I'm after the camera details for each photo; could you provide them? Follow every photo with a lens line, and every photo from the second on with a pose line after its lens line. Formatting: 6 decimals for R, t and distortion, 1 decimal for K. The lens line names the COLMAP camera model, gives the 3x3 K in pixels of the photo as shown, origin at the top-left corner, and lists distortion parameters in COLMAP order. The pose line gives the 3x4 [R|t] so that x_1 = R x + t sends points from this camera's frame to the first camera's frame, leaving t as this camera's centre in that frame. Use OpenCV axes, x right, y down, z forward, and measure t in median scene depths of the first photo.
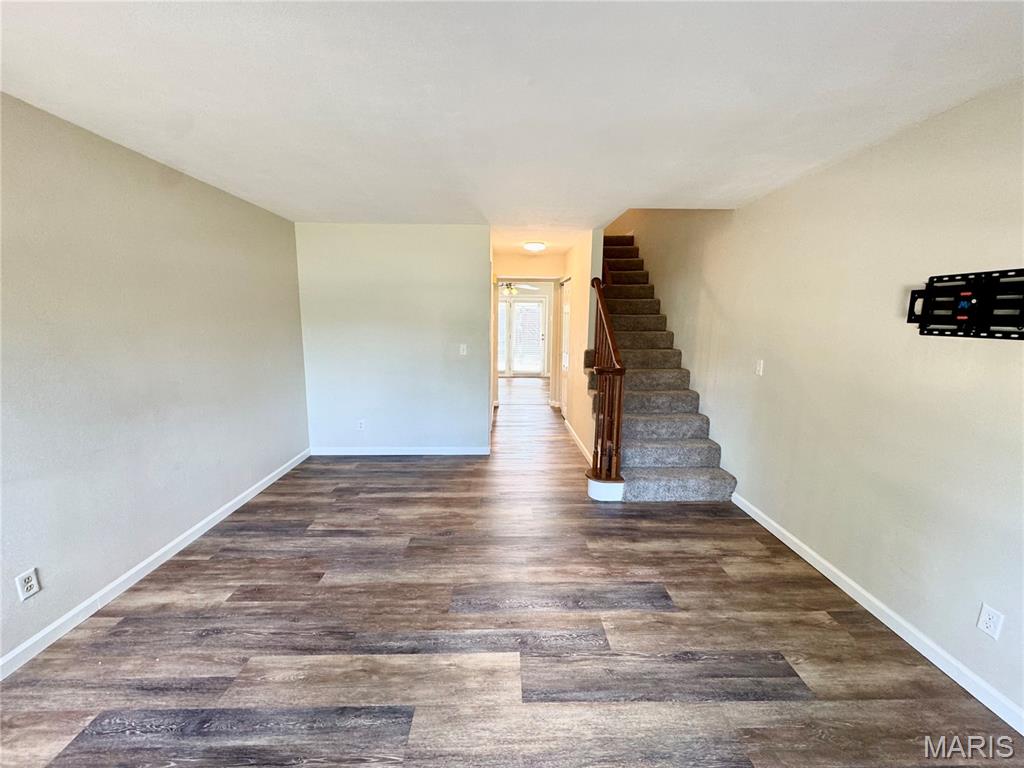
lens RADIAL K [[407.5, 0, 511.6], [0, 407.5, 382.9], [0, 0, 1]] dist [-0.003236, 0.000217]
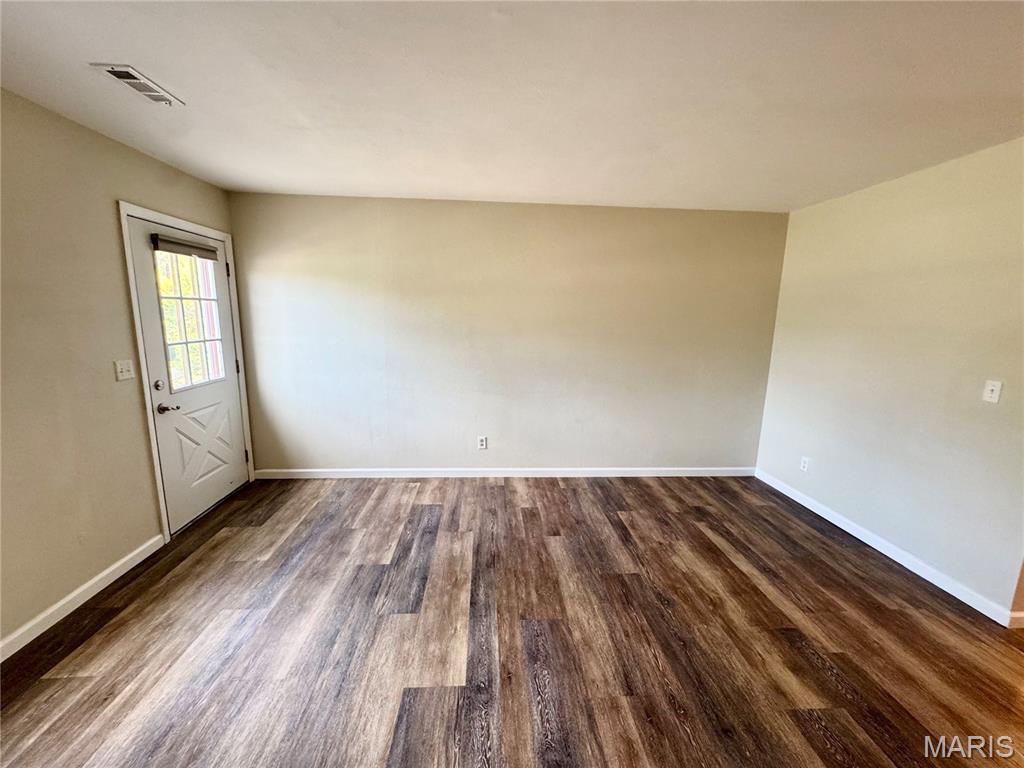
lens RADIAL K [[407.5, 0, 511.6], [0, 407.5, 382.9], [0, 0, 1]] dist [-0.003236, 0.000217]
pose [[0.038617, 0.159351, -0.986466, 0.731640], [-0.182095, 0.971795, 0.149853, -0.126847], [0.982522, 0.173844, 0.066545, 0.844653]]
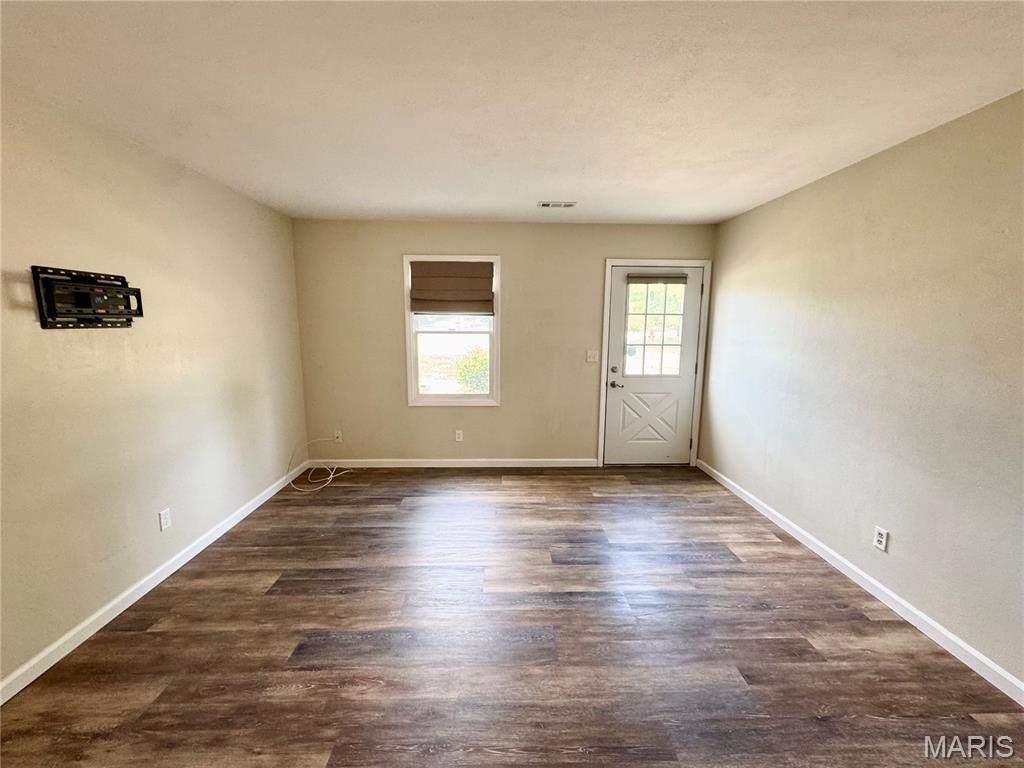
lens RADIAL K [[407.5, 0, 511.6], [0, 407.5, 382.9], [0, 0, 1]] dist [-0.003236, 0.000217]
pose [[-0.999879, -0.014588, -0.005465, -0.045780], [-0.015563, 0.950421, 0.310578, -0.285527], [0.000663, 0.310625, -0.950532, 1.794056]]
